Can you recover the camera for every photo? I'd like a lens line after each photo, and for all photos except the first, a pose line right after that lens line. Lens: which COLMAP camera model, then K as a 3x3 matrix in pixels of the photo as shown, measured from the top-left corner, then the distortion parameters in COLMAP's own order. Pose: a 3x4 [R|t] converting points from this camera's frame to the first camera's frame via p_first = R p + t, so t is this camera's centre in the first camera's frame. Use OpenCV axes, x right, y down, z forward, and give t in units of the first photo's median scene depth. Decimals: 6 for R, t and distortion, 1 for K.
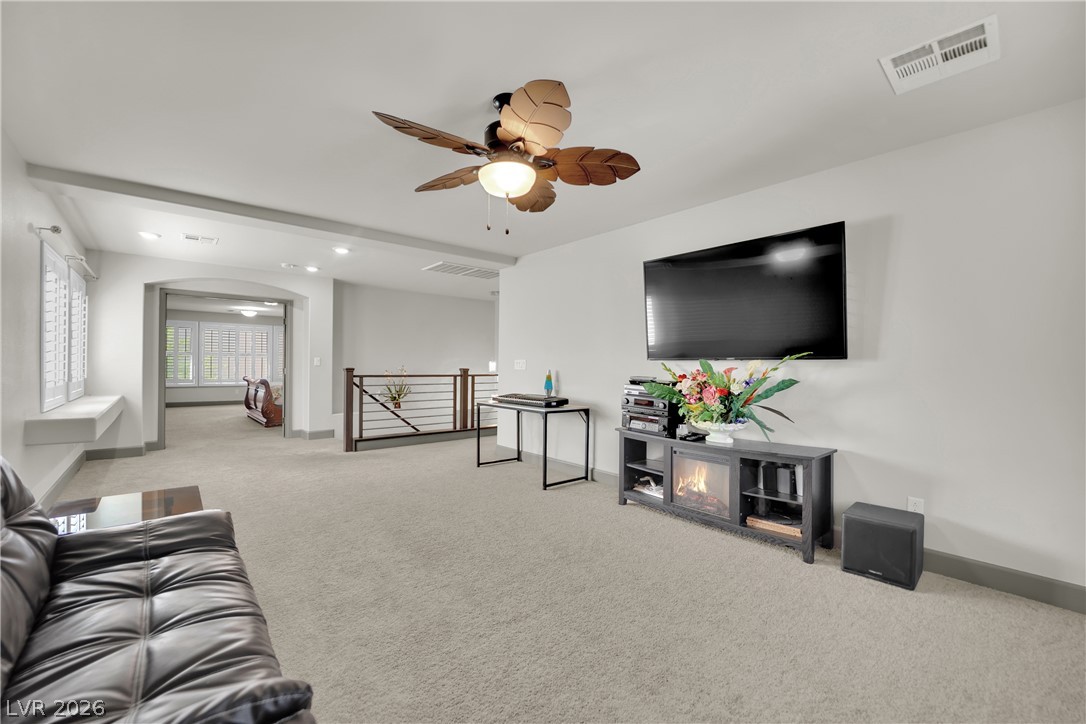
lens RADIAL K [[443.4, 0, 541.7], [0, 443.4, 365.4], [0, 0, 1]] dist [-0.026326, -0.001444]
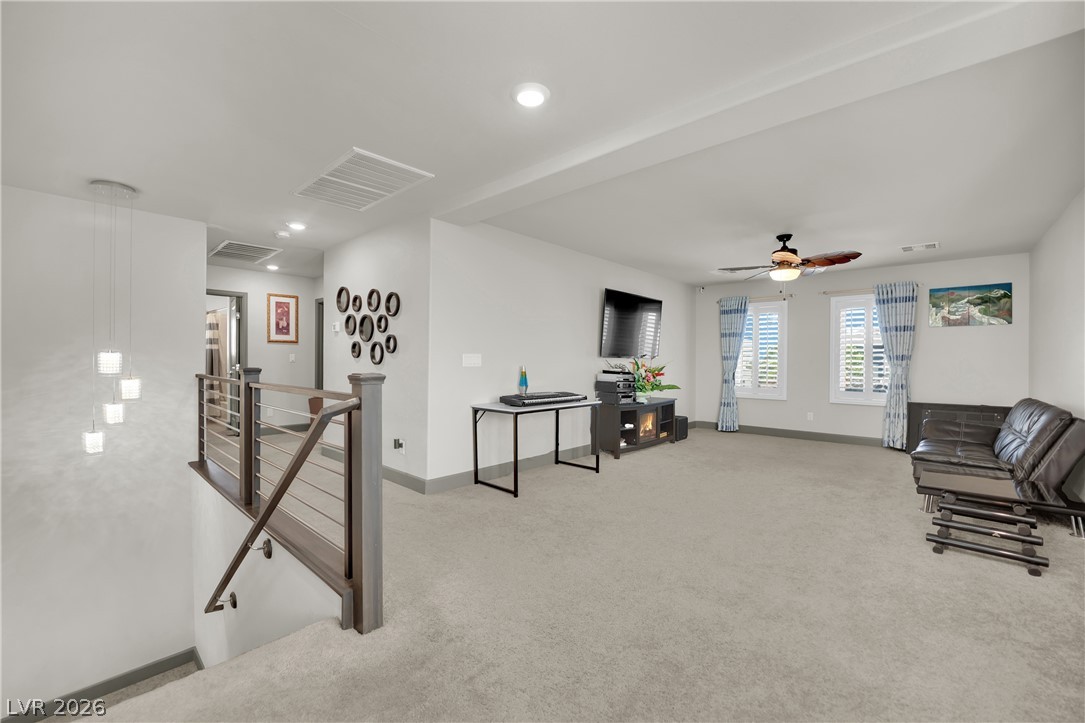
lens RADIAL K [[443.0, 0, 536.8], [0, 443.0, 362.6], [0, 0, 1]] dist [-0.026326, -0.001444]
pose [[-0.098812, -0.023617, 0.994826, -1.004920], [-0.014392, 0.999648, 0.022302, -0.019669], [-0.995002, -0.012113, -0.099117, 1.165103]]
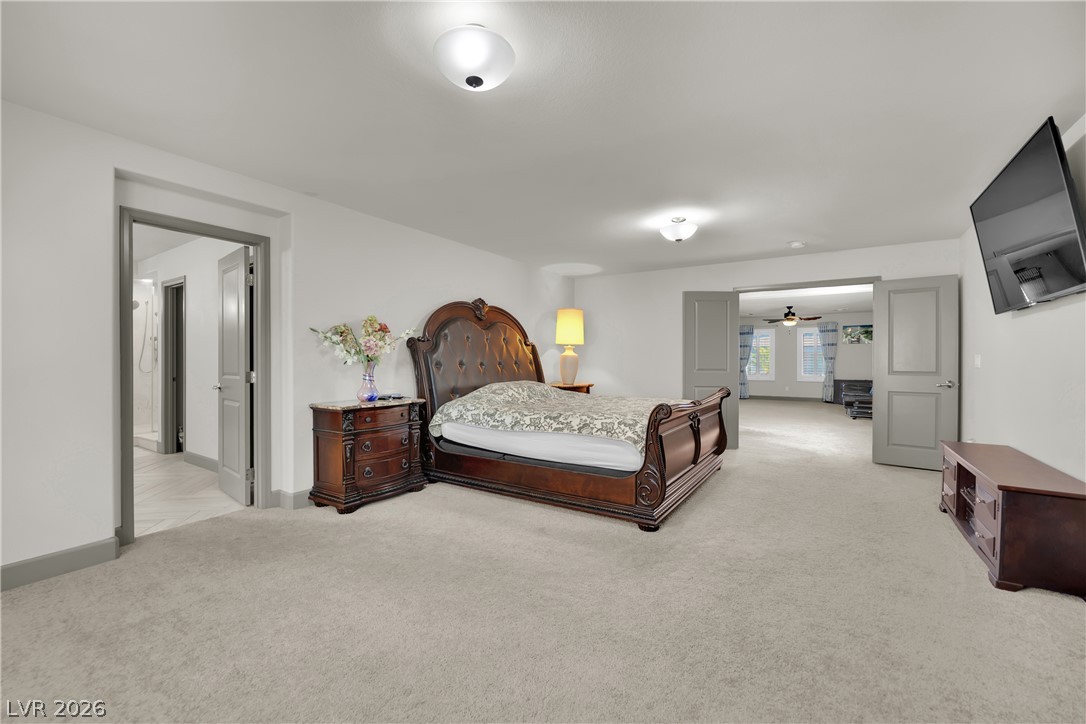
lens RADIAL K [[443.4, 0, 543.6], [0, 443.4, 361.7], [0, 0, 1]] dist [-0.026326, -0.001444]
pose [[-0.261471, -0.022944, 0.964939, -1.961000], [-0.011903, 0.999718, 0.020545, -0.034608], [-0.965138, -0.006114, -0.261670, 2.358881]]
